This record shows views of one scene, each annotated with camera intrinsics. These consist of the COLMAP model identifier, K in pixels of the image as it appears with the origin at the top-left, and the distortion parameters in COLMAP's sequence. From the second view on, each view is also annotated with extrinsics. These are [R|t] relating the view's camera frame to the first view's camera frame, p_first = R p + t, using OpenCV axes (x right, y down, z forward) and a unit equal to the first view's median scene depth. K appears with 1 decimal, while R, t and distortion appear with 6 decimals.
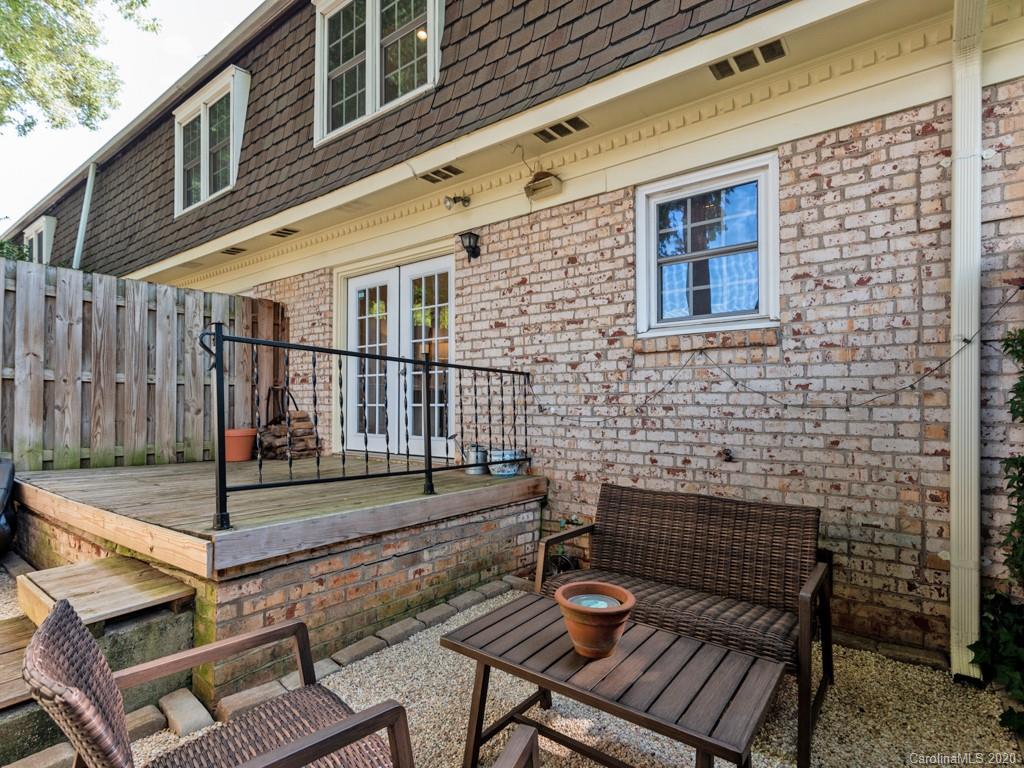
lens RADIAL K [[522.6, 0, 512.6], [0, 522.6, 388.0], [0, 0, 1]] dist [0.002579, 0.000075]
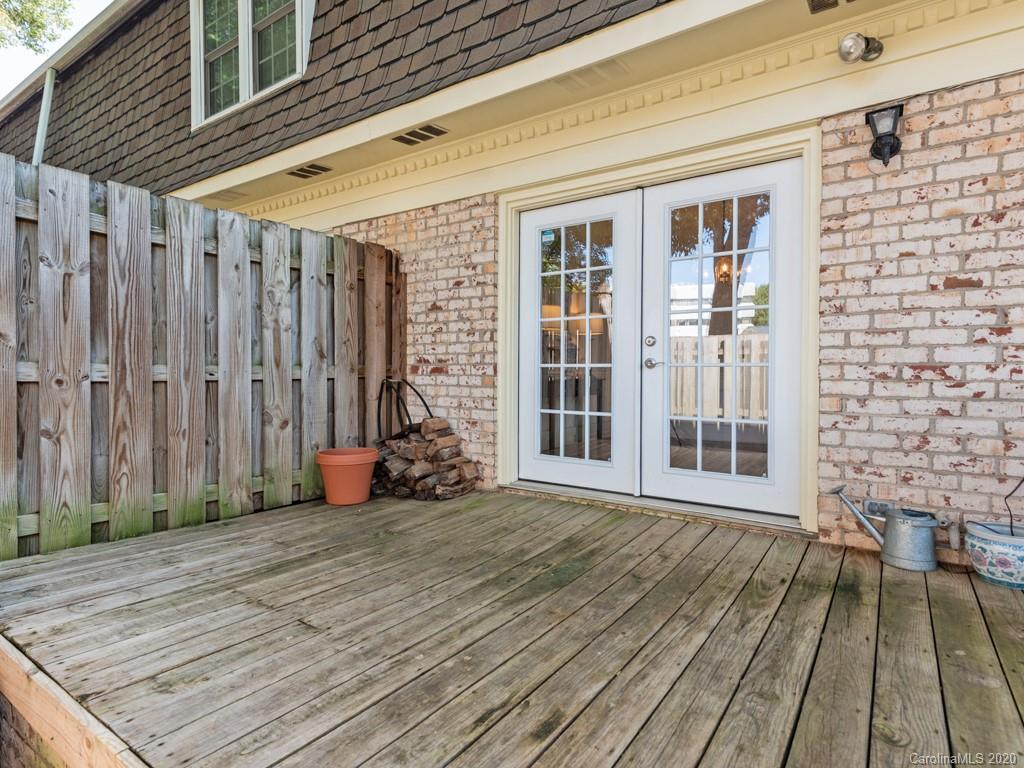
lens RADIAL K [[526.9, 0, 531.0], [0, 526.9, 367.4], [0, 0, 1]] dist [0.022256, -0.001112]
pose [[0.996759, -0.001047, 0.080439, -0.540323], [-0.000794, 0.999739, 0.022849, -0.052558], [-0.080442, -0.022839, 0.996498, 0.538923]]
